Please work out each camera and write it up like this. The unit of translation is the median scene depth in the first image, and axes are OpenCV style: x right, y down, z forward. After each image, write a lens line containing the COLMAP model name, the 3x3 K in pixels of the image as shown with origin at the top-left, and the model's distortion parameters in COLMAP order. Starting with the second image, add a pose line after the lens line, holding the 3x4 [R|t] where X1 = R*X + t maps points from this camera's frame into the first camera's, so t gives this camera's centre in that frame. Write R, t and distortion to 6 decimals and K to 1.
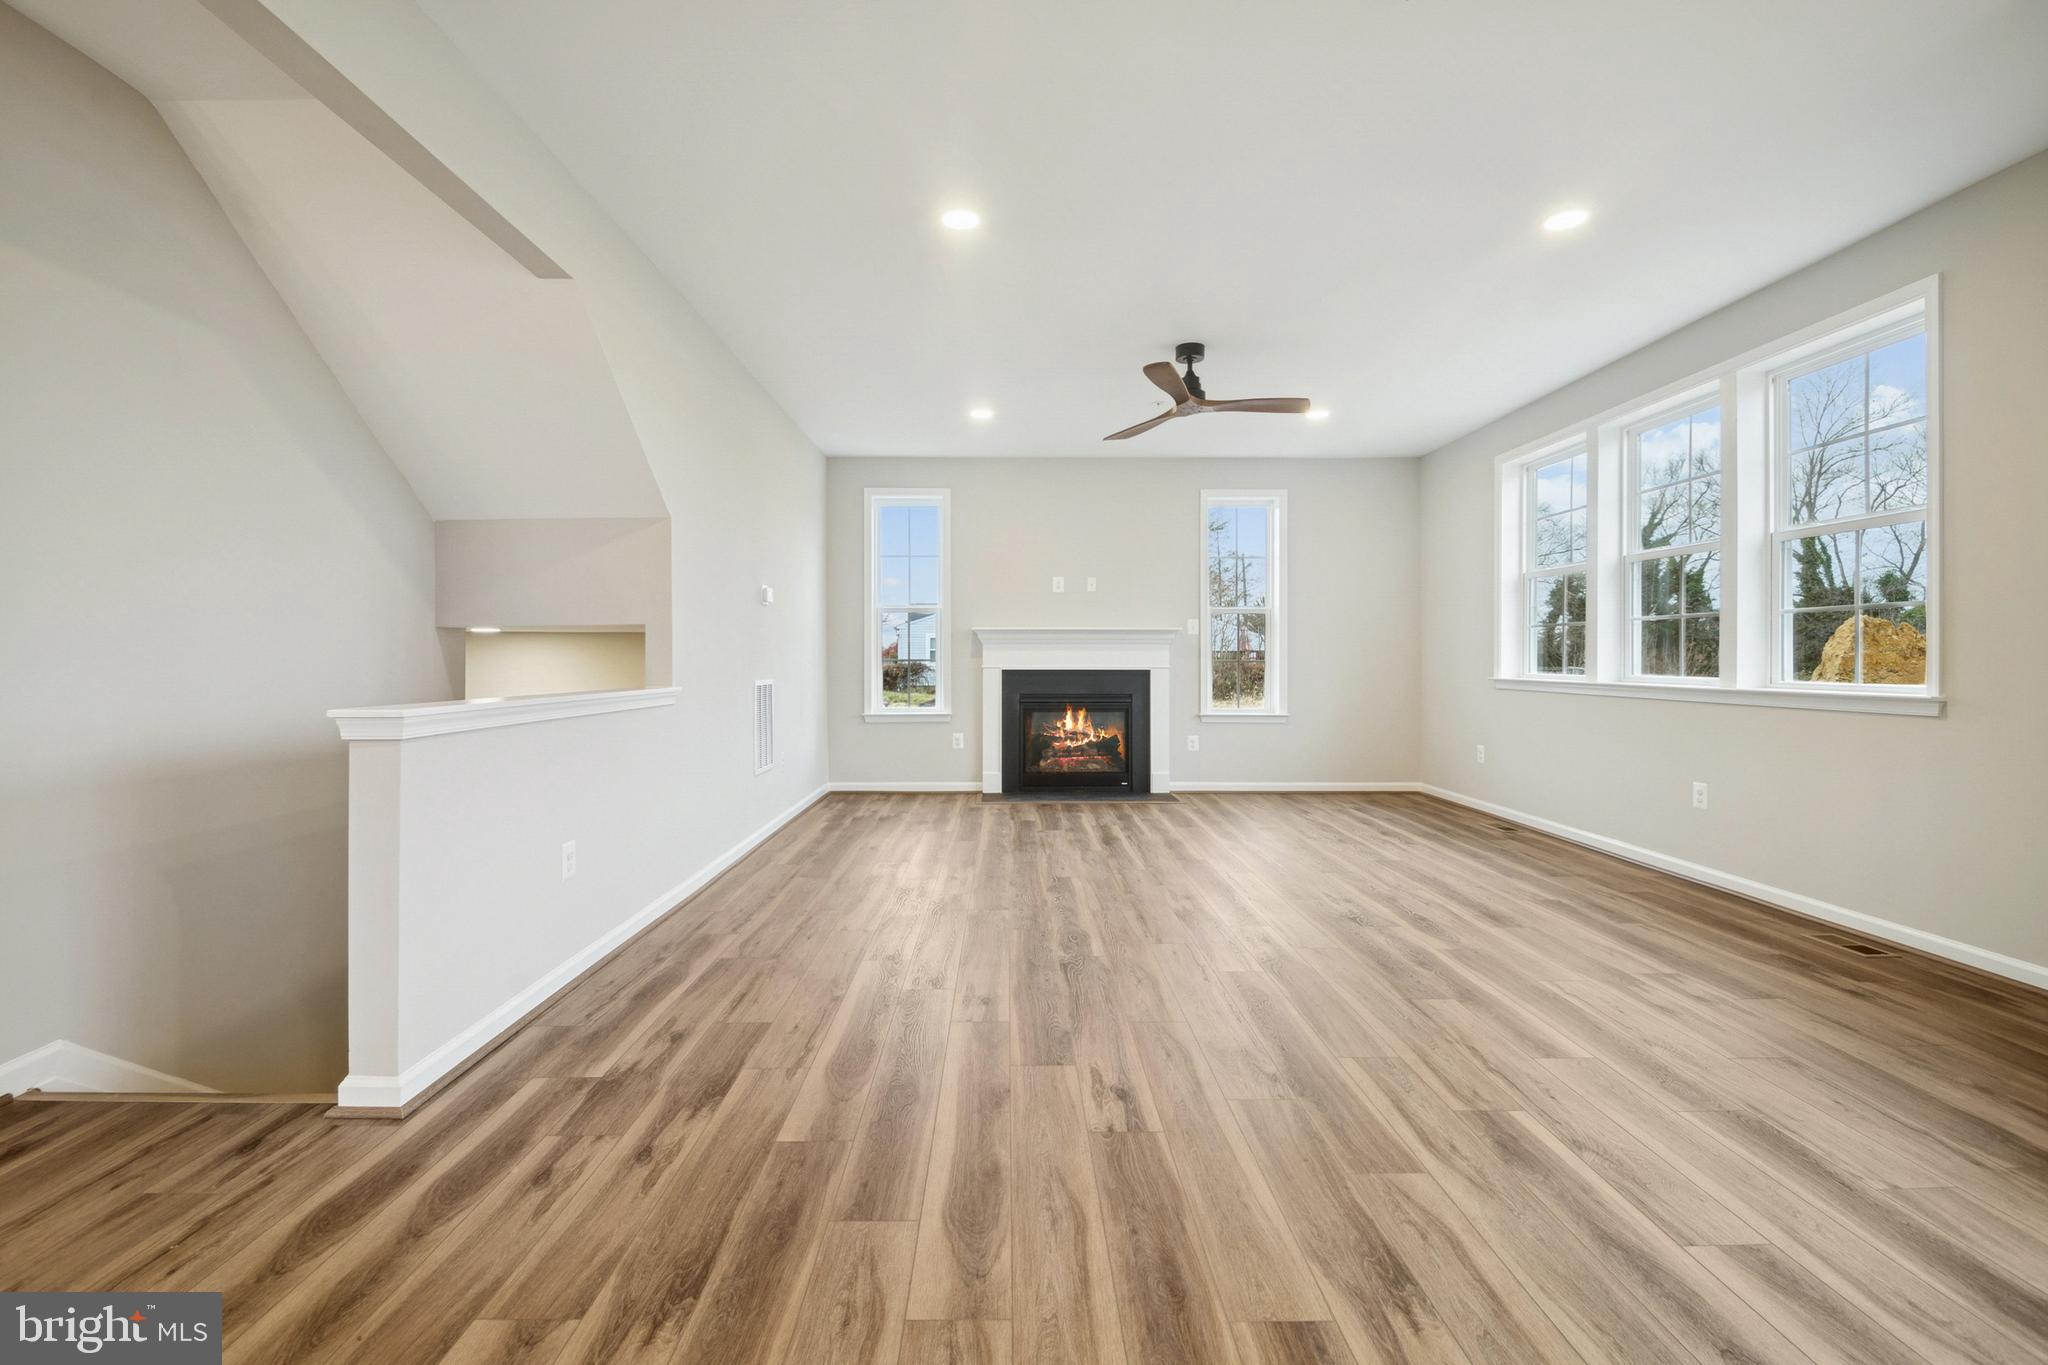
lens RADIAL K [[907.0, 0, 1019.7], [0, 907.0, 669.3], [0, 0, 1]] dist [0.007110, -0.008640]
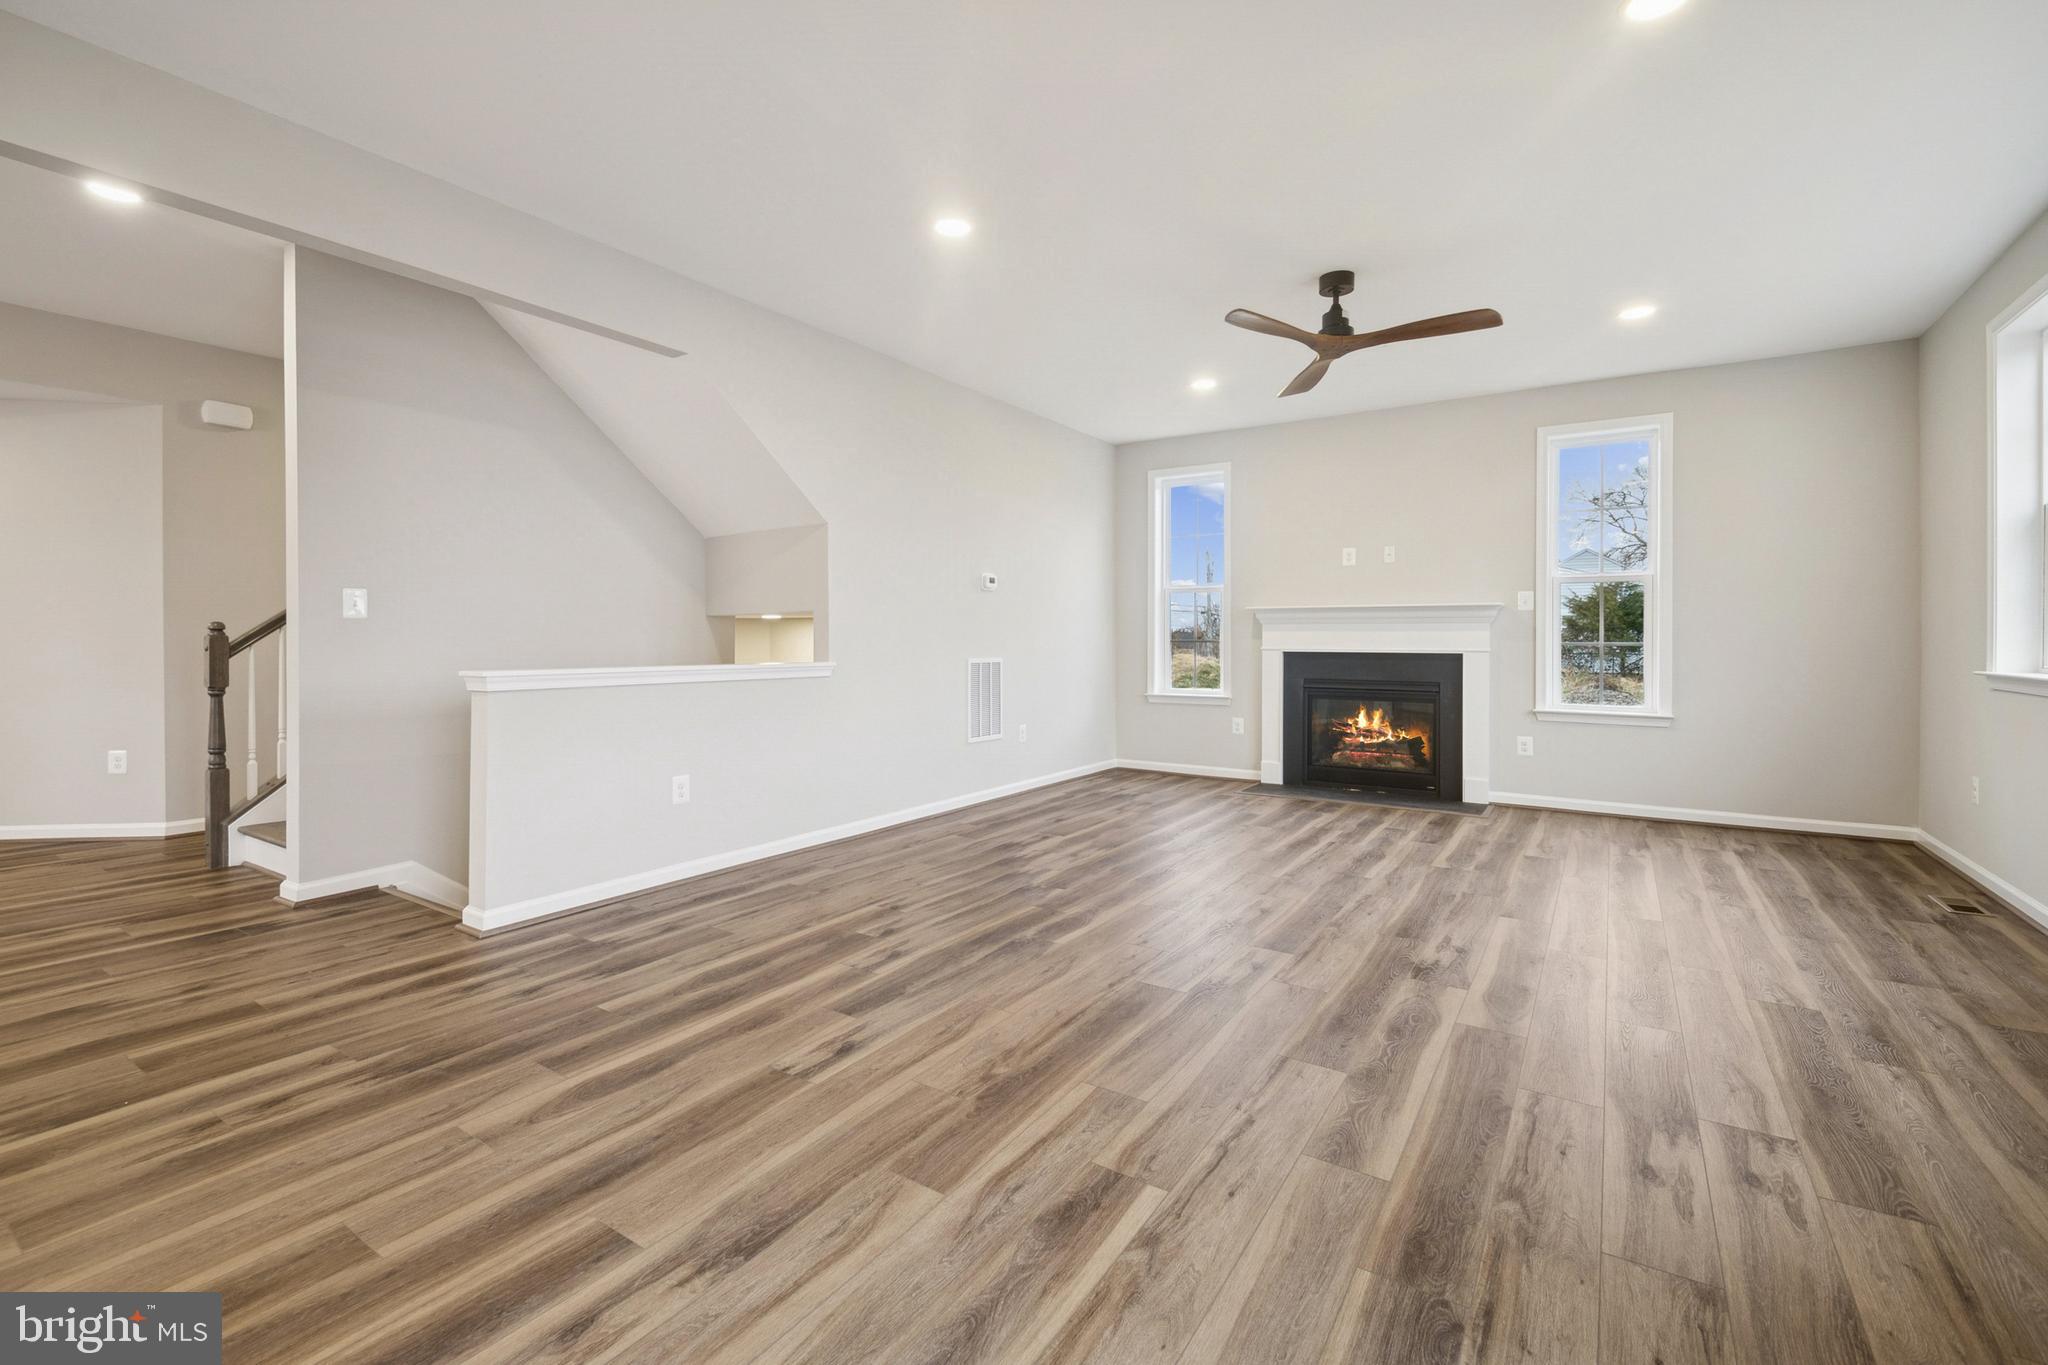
lens RADIAL K [[907.0, 0, 993.2], [0, 907.0, 646.2], [0, 0, 1]] dist [0.007110, -0.008640]
pose [[0.819198, 0.006155, -0.573478, 0.646042], [-0.008690, 0.999961, -0.001682, -0.002258], [0.573445, 0.006361, 0.819219, 0.170519]]
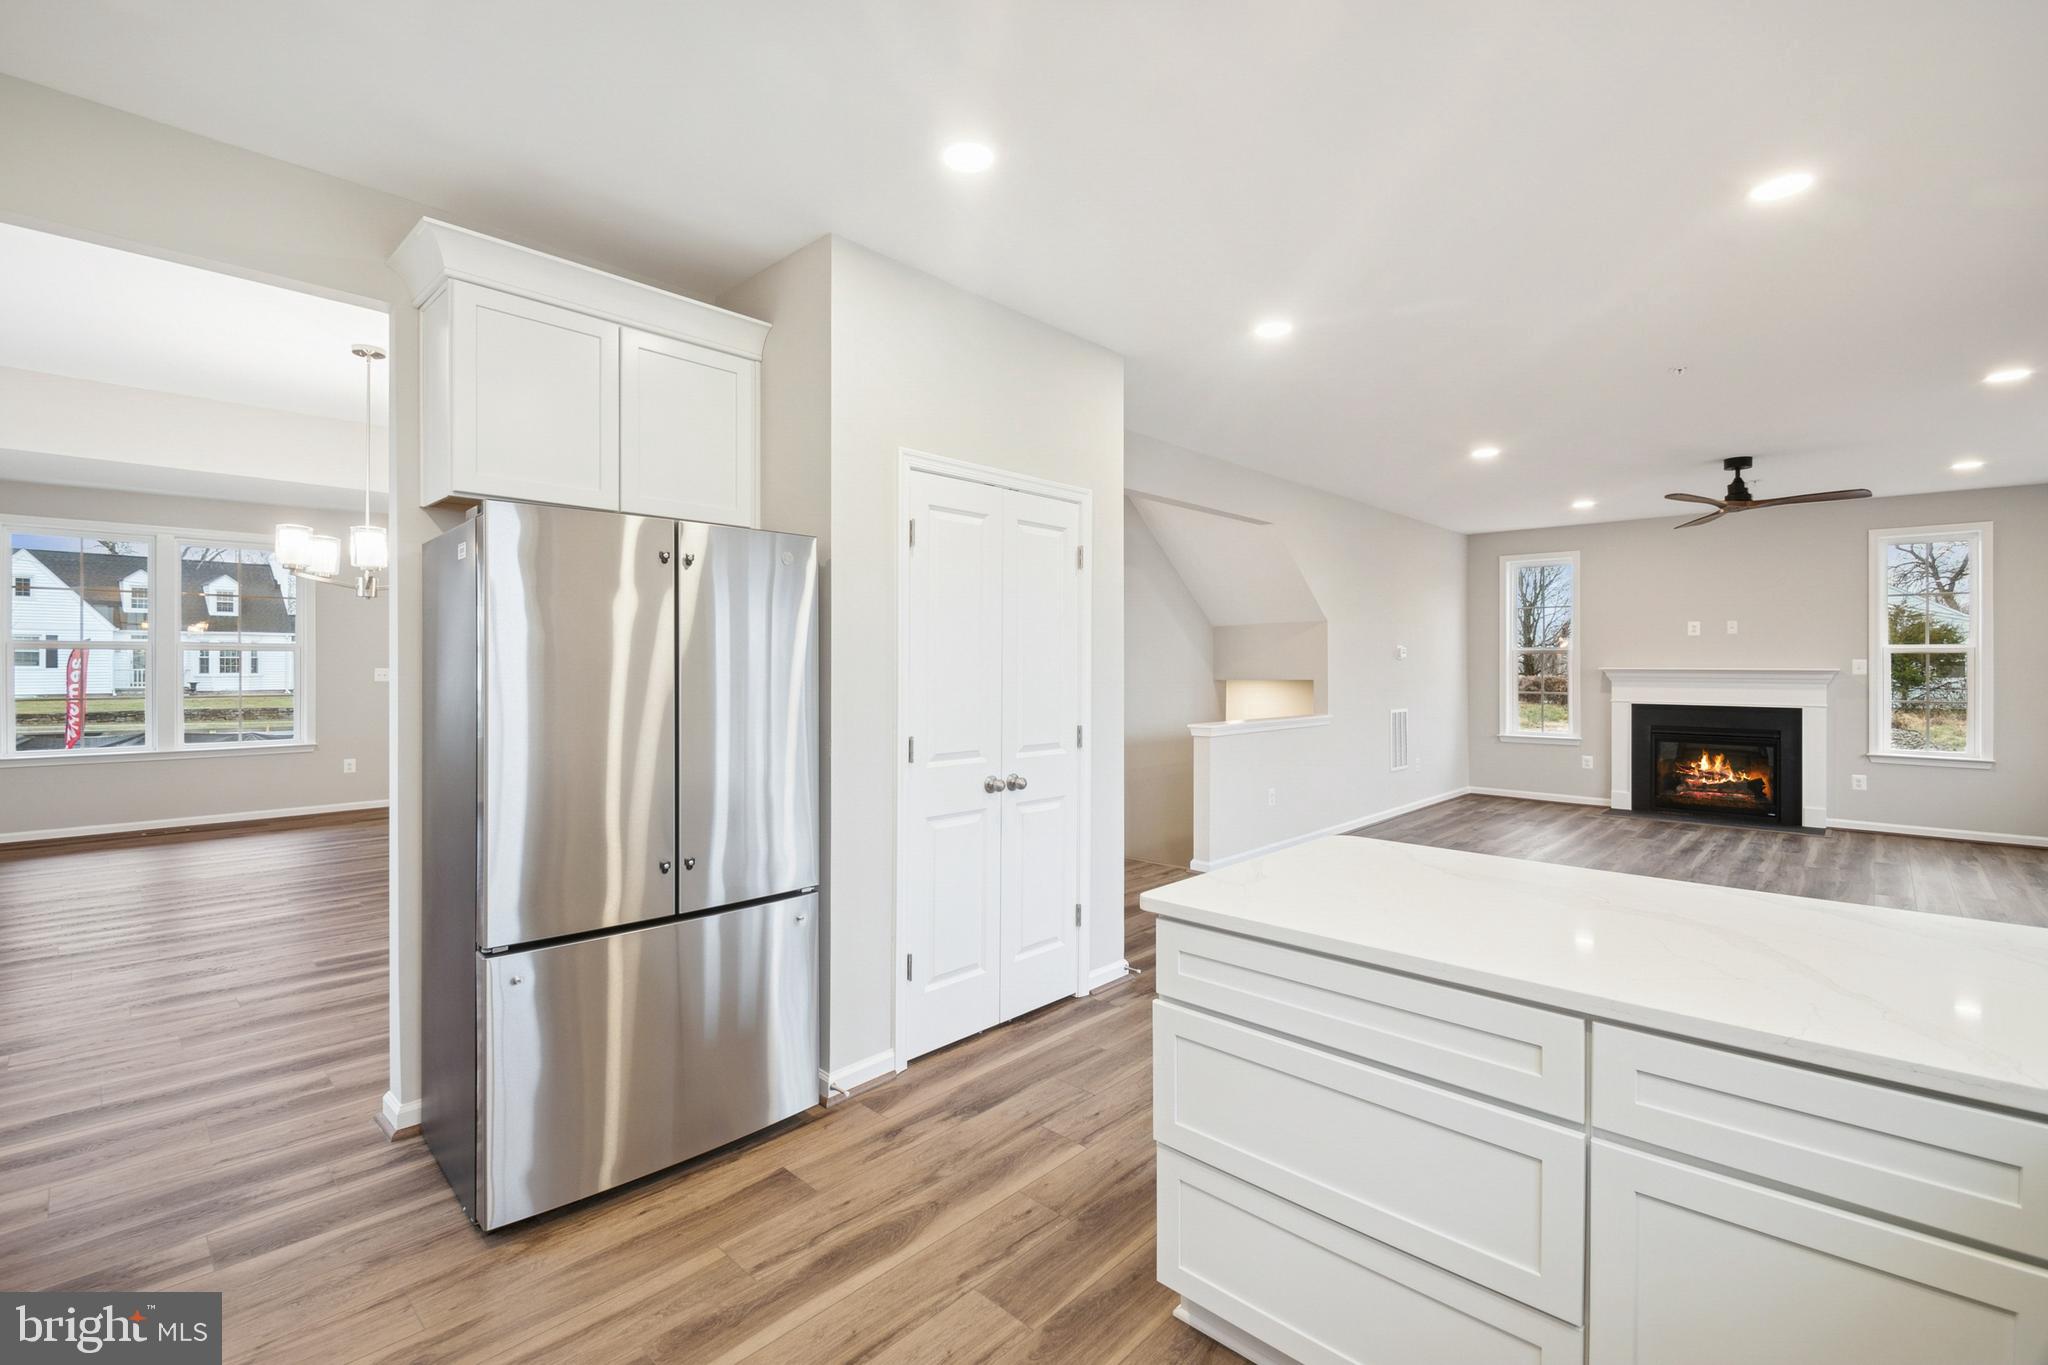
lens RADIAL K [[907.0, 0, 1005.0], [0, 907.0, 669.0], [0, 0, 1]] dist [0.007110, -0.008640]
pose [[0.710692, 0.005449, -0.703482, 0.546460], [-0.011062, 0.999933, -0.003431, -0.074442], [0.703416, 0.010221, 0.710705, -0.935012]]
